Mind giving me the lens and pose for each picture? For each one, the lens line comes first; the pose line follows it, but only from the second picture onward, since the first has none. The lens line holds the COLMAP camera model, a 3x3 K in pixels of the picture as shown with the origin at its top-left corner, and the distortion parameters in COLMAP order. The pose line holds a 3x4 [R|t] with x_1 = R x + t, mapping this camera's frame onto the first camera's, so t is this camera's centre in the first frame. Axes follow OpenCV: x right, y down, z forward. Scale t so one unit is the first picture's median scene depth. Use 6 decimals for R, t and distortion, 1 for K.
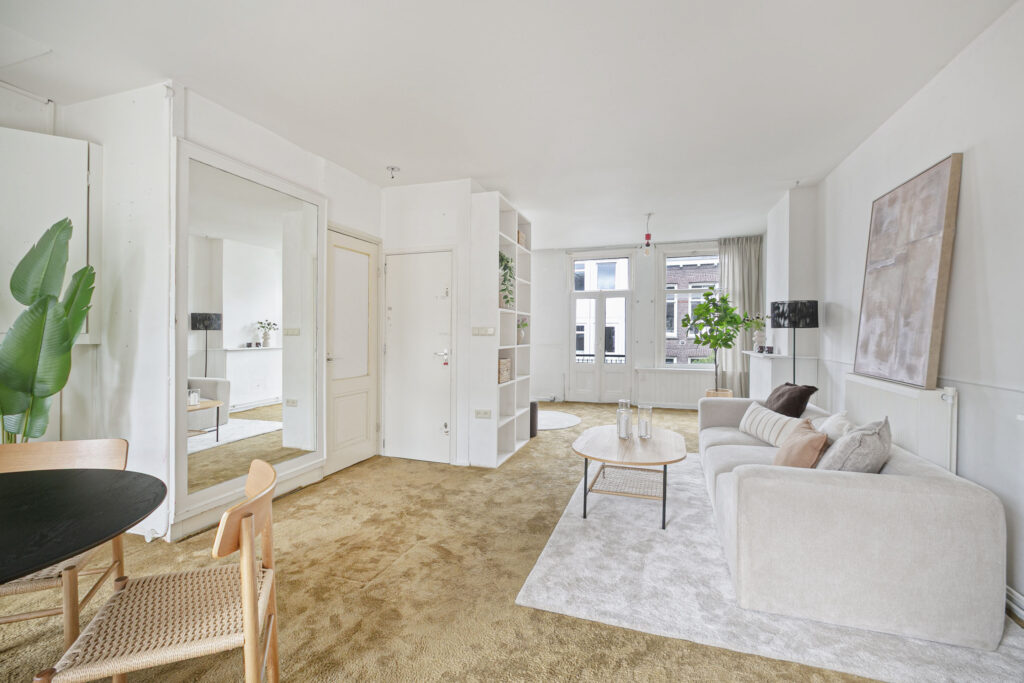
lens RADIAL K [[455.1, 0, 508.6], [0, 455.1, 344.1], [0, 0, 1]] dist [0.004861, -0.001859]
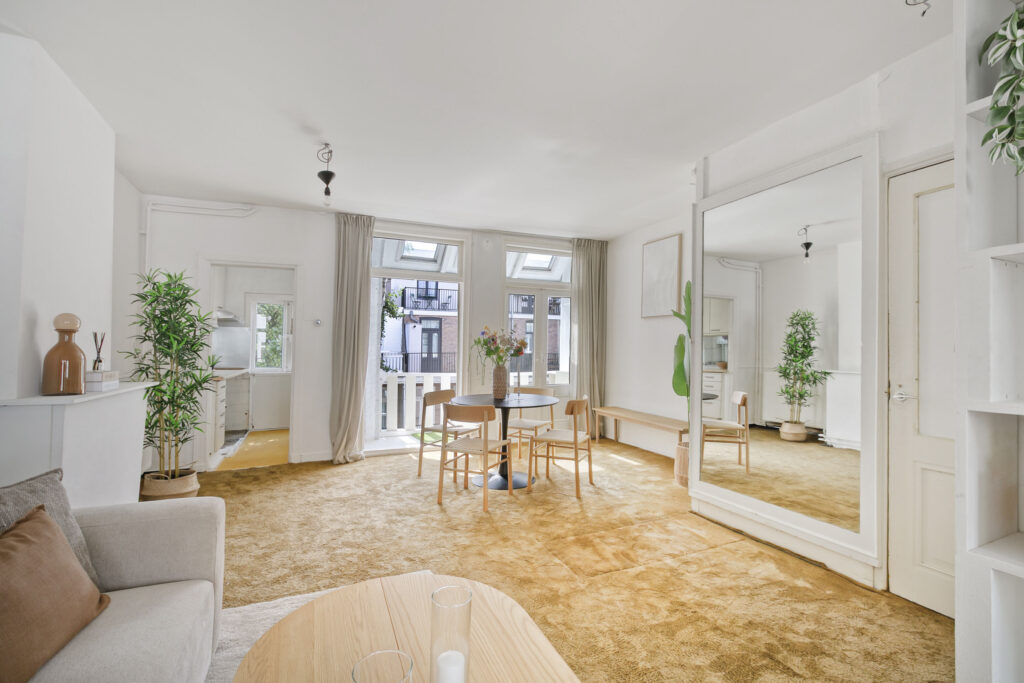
lens RADIAL K [[455.1, 0, 511.6], [0, 455.1, 333.9], [0, 0, 1]] dist [0.004861, -0.001859]
pose [[-0.731061, -0.029724, -0.681664, 0.383675], [-0.020360, 0.999556, -0.021750, -0.023315], [0.682008, -0.002022, -0.731342, 1.121288]]
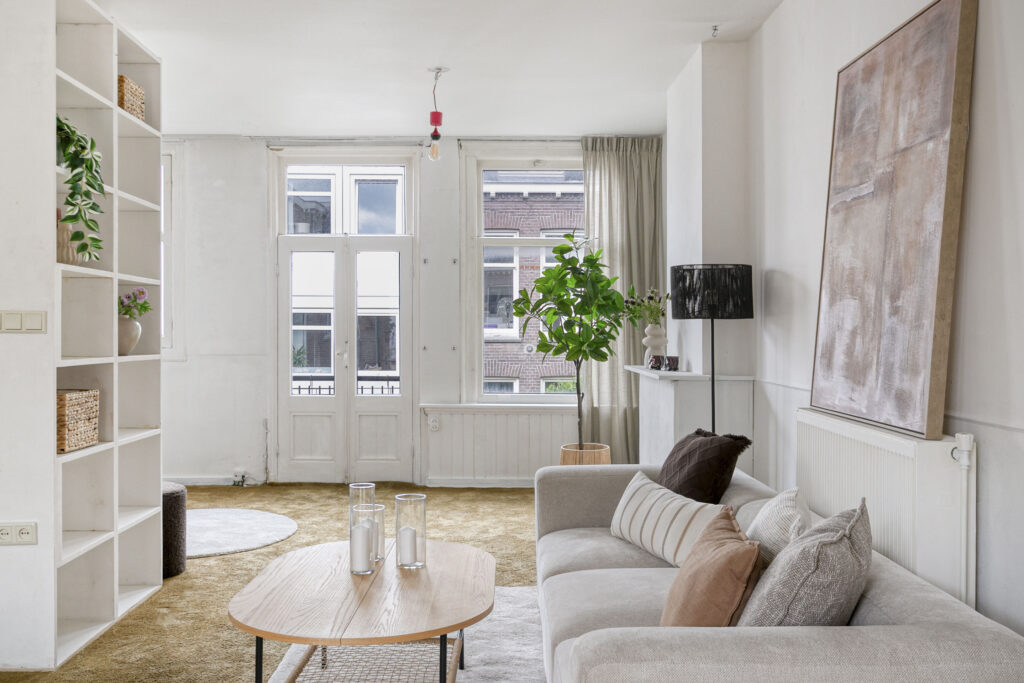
lens RADIAL K [[963.8, 0, 511.6], [0, 963.8, 340.4], [0, 0, 1]] dist [-0.001681, 0.000000]
pose [[0.942789, -0.001152, 0.333387, 0.077057], [0.005638, 0.999906, -0.012488, 0.000218], [-0.333341, 0.013653, 0.942707, 0.089820]]
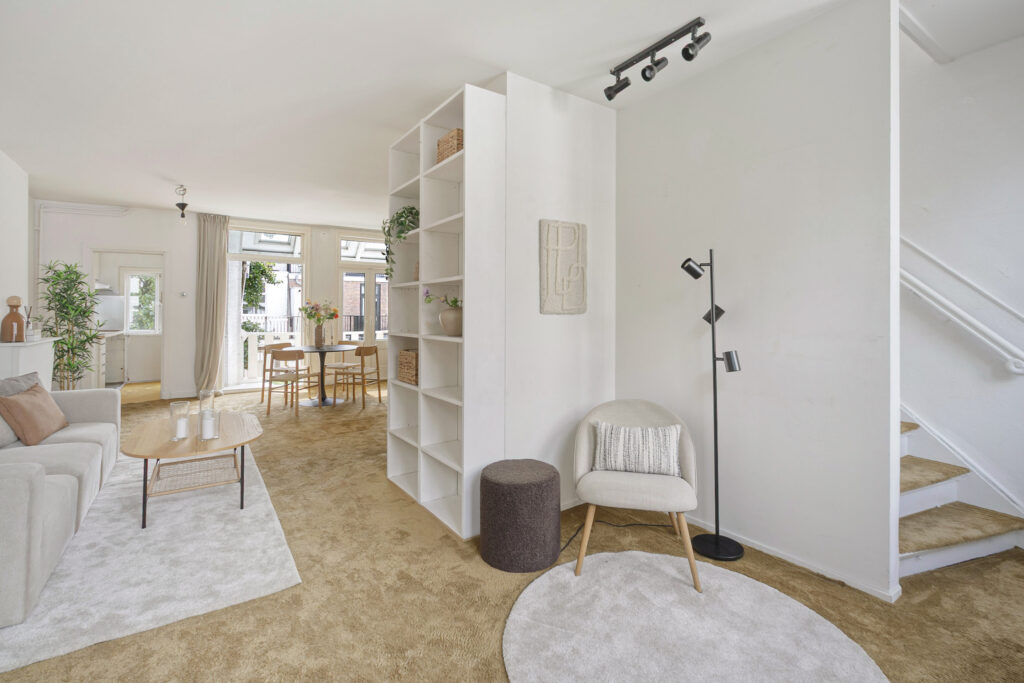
lens RADIAL K [[455.1, 0, 496.5], [0, 455.1, 307.5], [0, 0, 1]] dist [0.004861, -0.001859]
pose [[-0.603696, -0.011774, -0.797128, 0.571621], [-0.018486, 0.999829, -0.000767, -0.044732], [0.797001, 0.014273, -0.603810, 1.810554]]
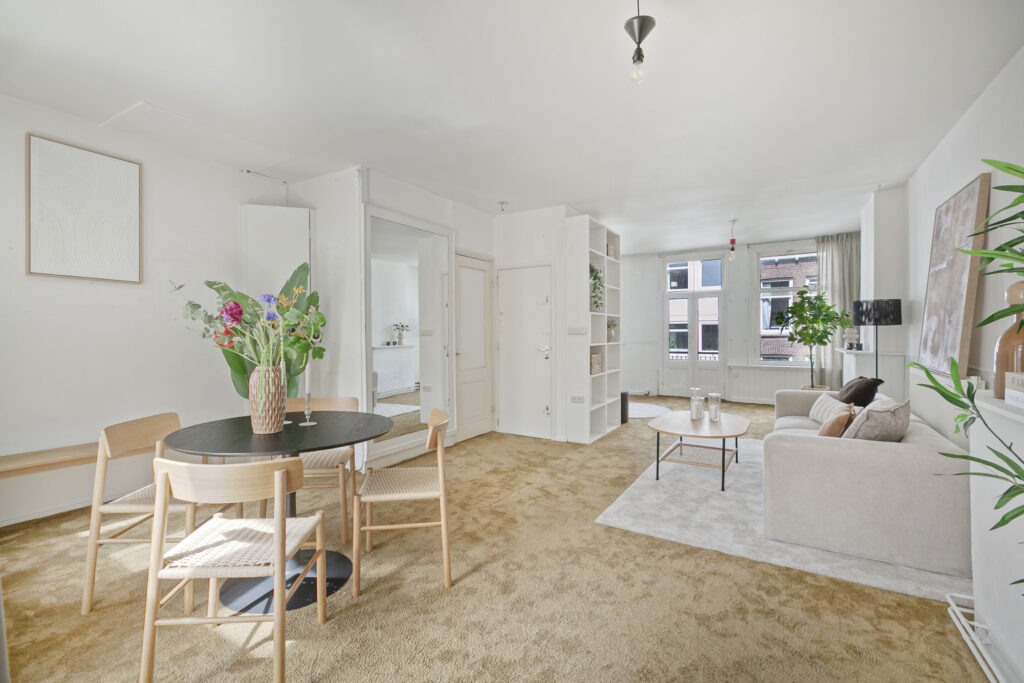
lens RADIAL K [[455.1, 0, 511.2], [0, 455.1, 344.3], [0, 0, 1]] dist [0.004861, -0.001859]
pose [[0.976706, -0.003021, -0.214559, 0.035364], [0.003602, 0.999991, 0.002317, 0.003357], [0.214550, -0.003036, 0.976708, -0.237642]]
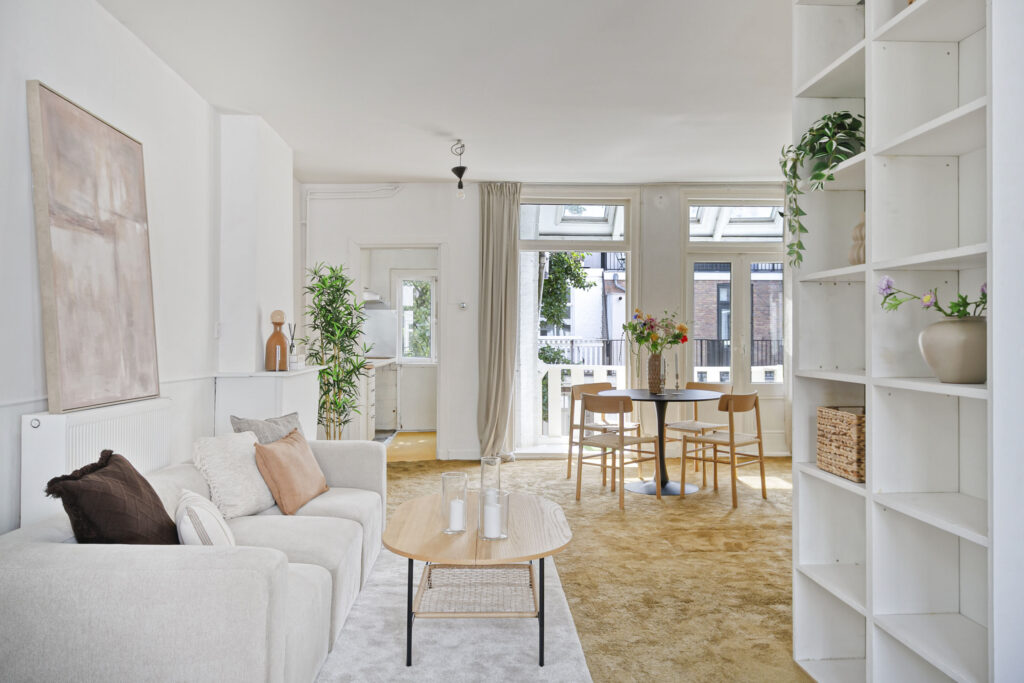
lens RADIAL K [[784.9, 0, 512.6], [0, 784.9, 325.7], [0, 0, 1]] dist [0.032511, 0.001322]
pose [[-0.928875, -0.006955, -0.370329, 0.532559], [-0.010612, 0.999913, 0.007839, -0.039703], [0.370242, 0.011212, -0.928868, 1.721494]]
